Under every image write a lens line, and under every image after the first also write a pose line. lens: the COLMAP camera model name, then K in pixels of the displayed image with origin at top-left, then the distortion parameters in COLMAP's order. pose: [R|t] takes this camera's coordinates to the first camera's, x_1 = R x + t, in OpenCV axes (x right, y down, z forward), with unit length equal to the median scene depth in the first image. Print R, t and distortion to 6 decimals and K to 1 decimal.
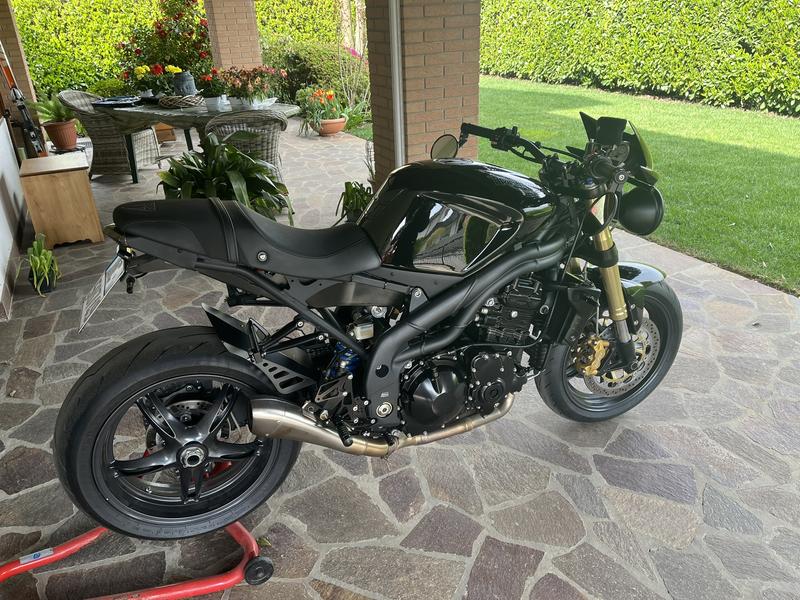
lens RADIAL K [[606.7, 0, 400.0], [0, 606.7, 300.0], [0, 0, 1]] dist [0.099164, -0.133312]
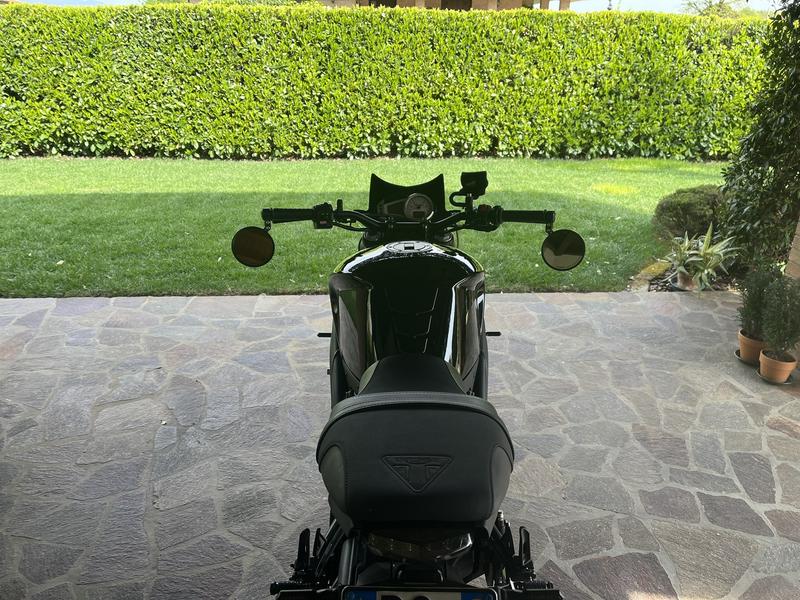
lens RADIAL K [[606.7, 0, 400.0], [0, 606.7, 300.0], [0, 0, 1]] dist [0.099164, -0.133312]
pose [[0.393163, -0.332823, 0.857119, -0.137230], [0.382767, 0.906819, 0.176545, -0.063075], [-0.836010, 0.258666, 0.483921, 0.121800]]
